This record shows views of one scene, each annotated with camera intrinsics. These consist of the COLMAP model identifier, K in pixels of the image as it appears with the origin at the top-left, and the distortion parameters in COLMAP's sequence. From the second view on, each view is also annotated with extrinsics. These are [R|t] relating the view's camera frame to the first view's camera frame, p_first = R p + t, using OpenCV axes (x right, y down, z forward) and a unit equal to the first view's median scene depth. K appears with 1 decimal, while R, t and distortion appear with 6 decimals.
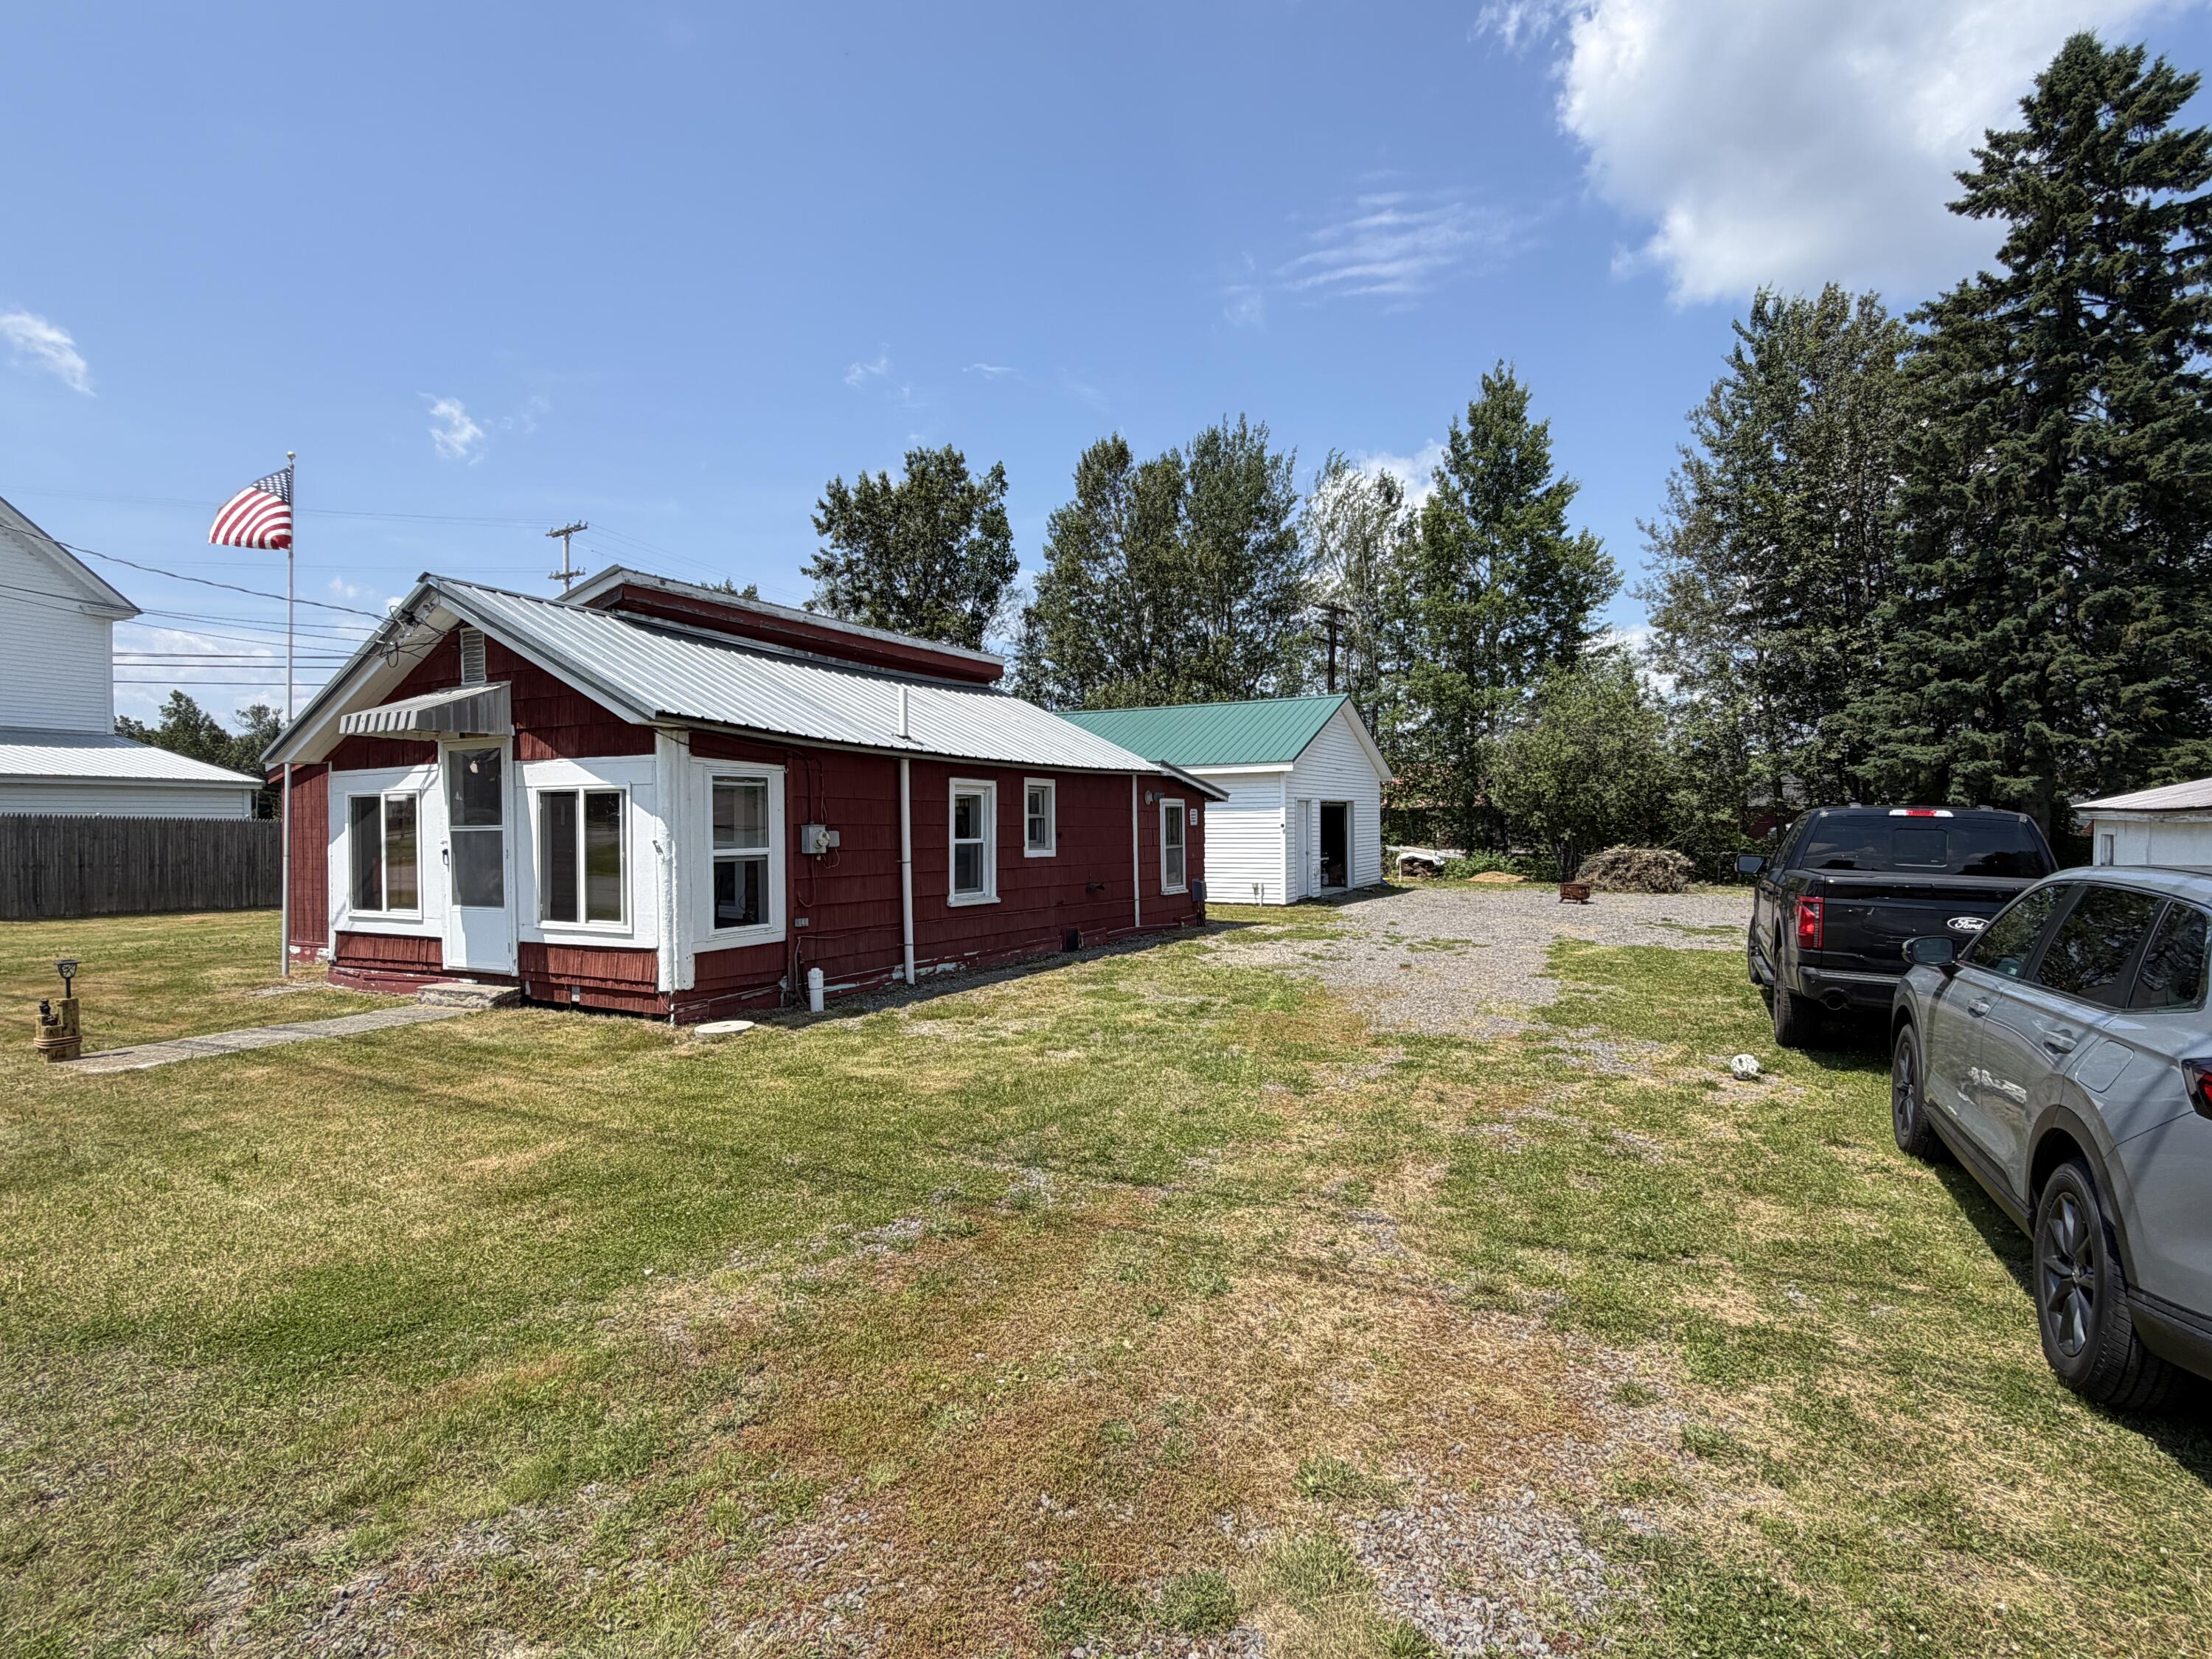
lens RADIAL K [[1101.6, 0, 1109.7], [0, 1101.6, 815.8], [0, 0, 1]] dist [0.003576, -0.000640]
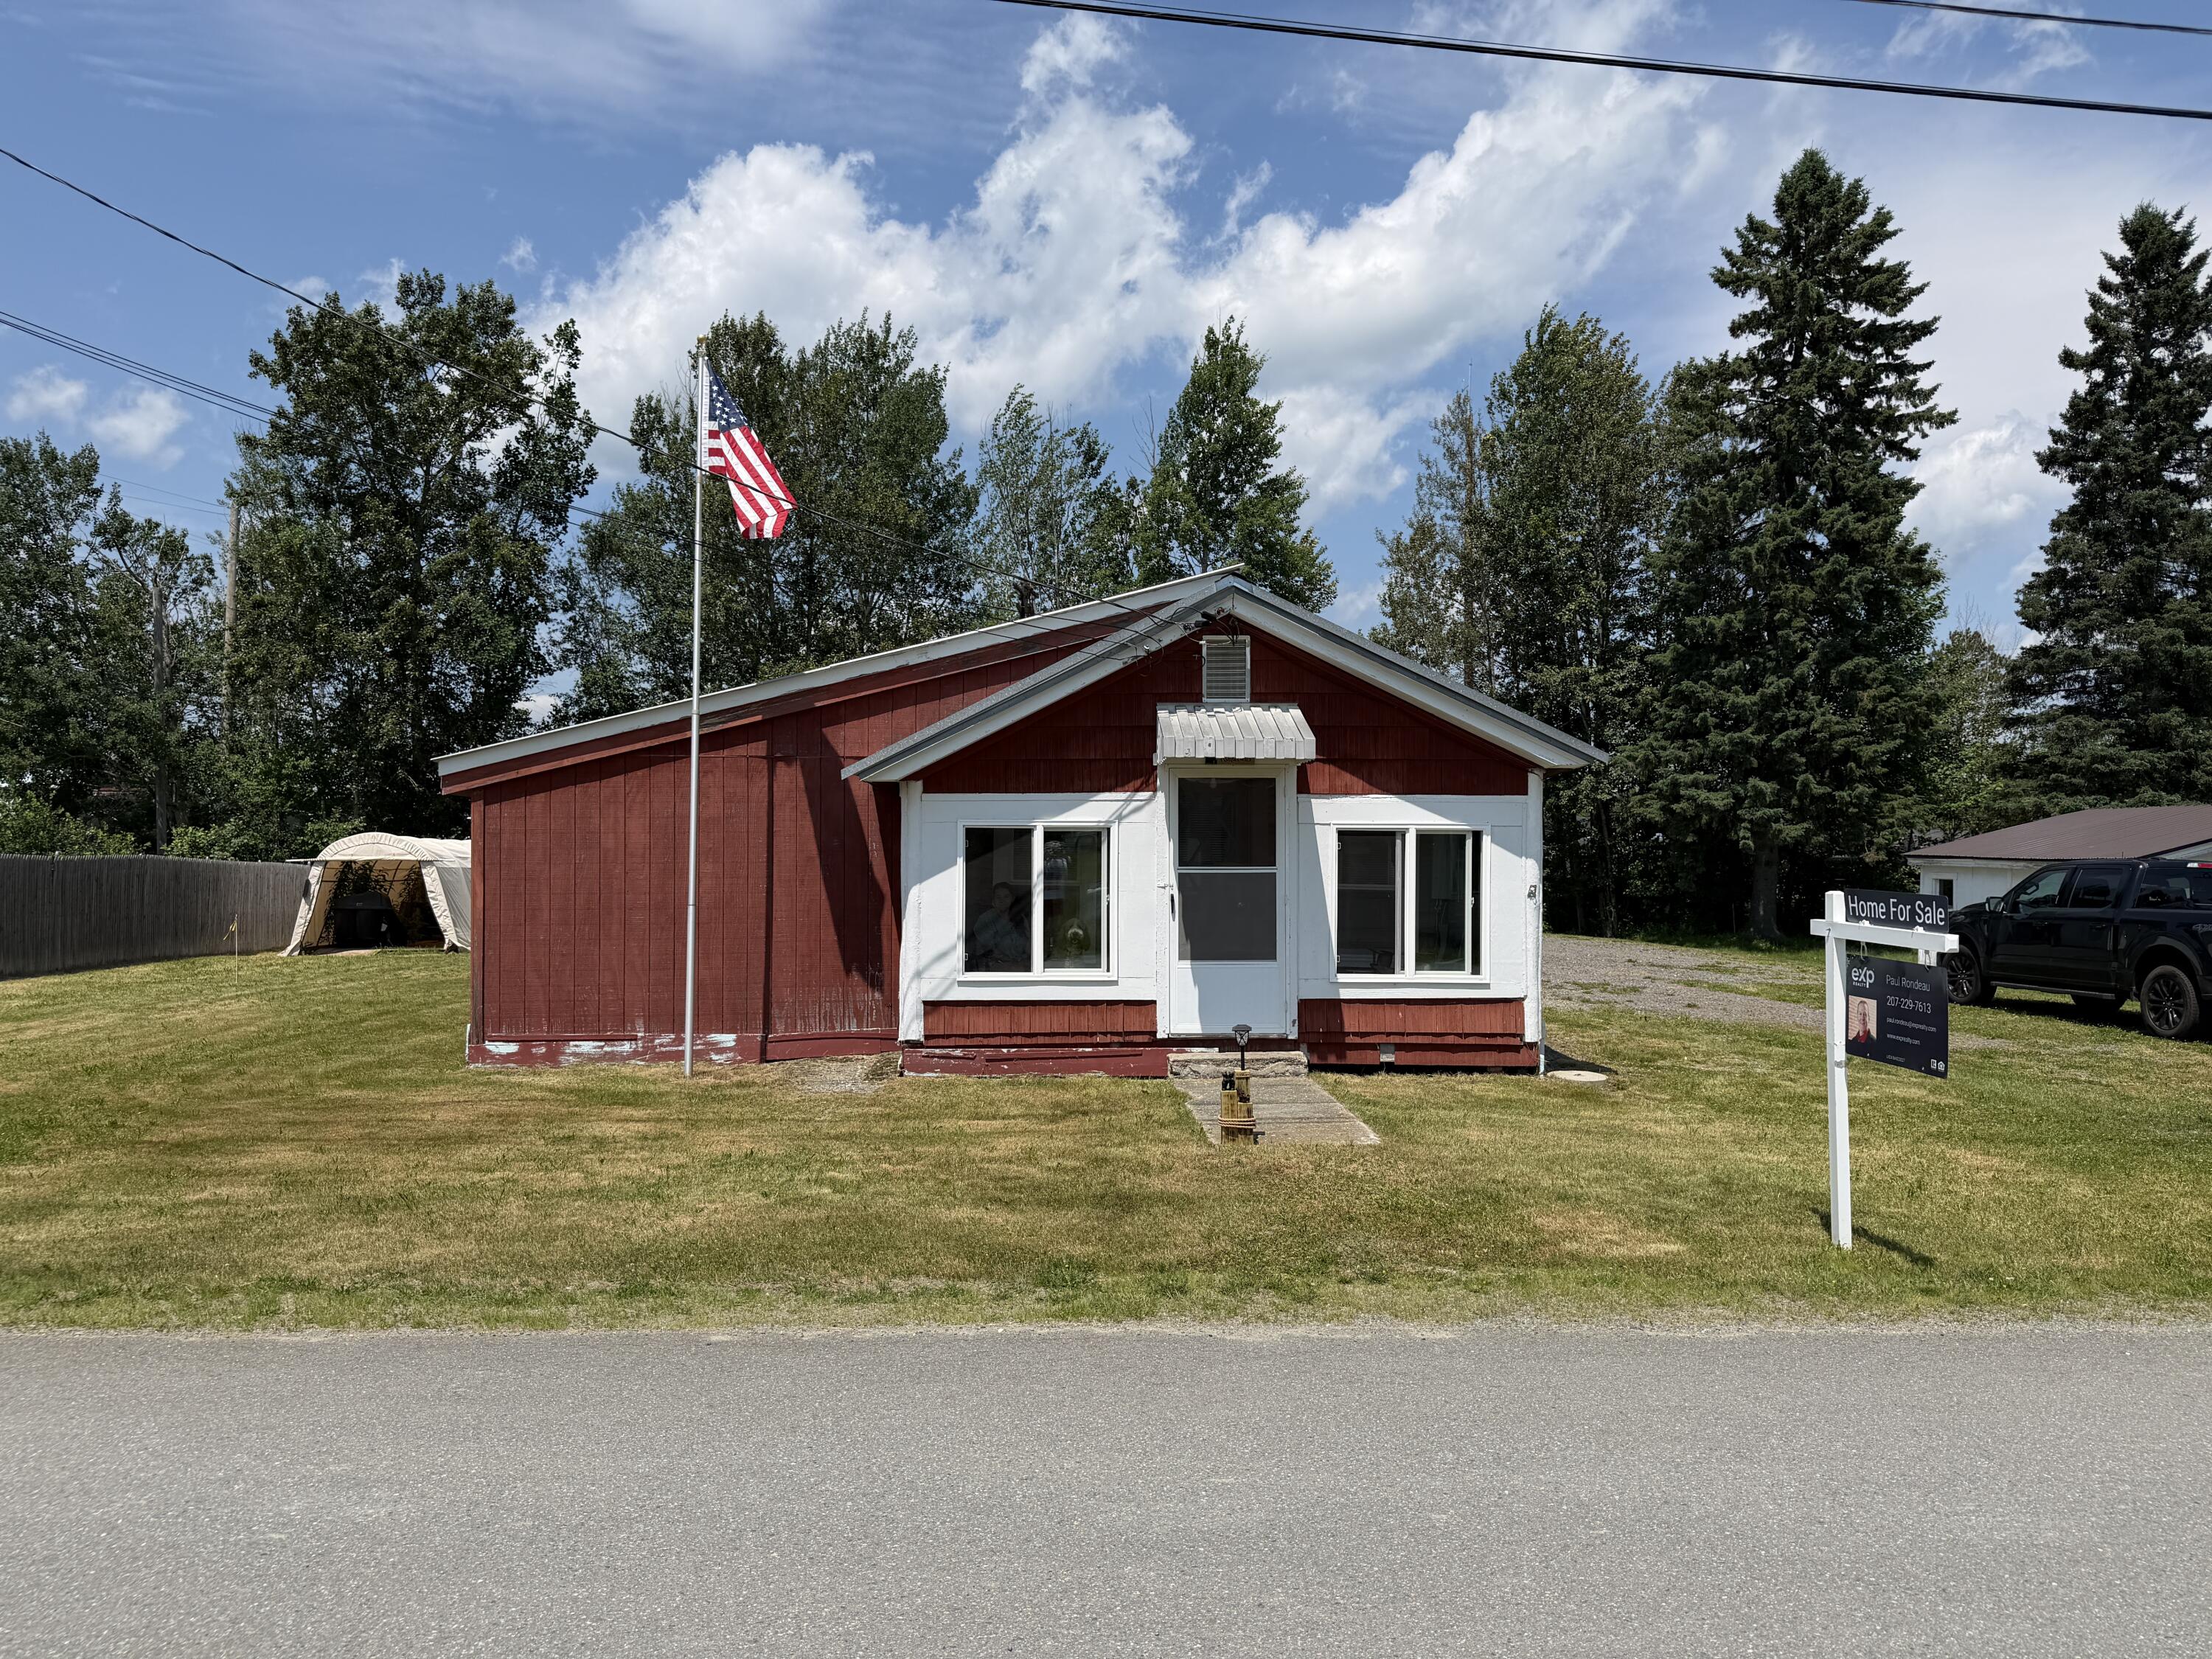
lens RADIAL K [[1546.4, 0, 1105.8], [0, 1546.4, 843.2], [0, 0, 1]] dist [0.052305, -0.071173]
pose [[0.866377, 0.014376, 0.499184, -1.219398], [-0.015321, 0.999880, -0.002204, -0.004993], [-0.499156, -0.005738, 0.866493, 0.007761]]
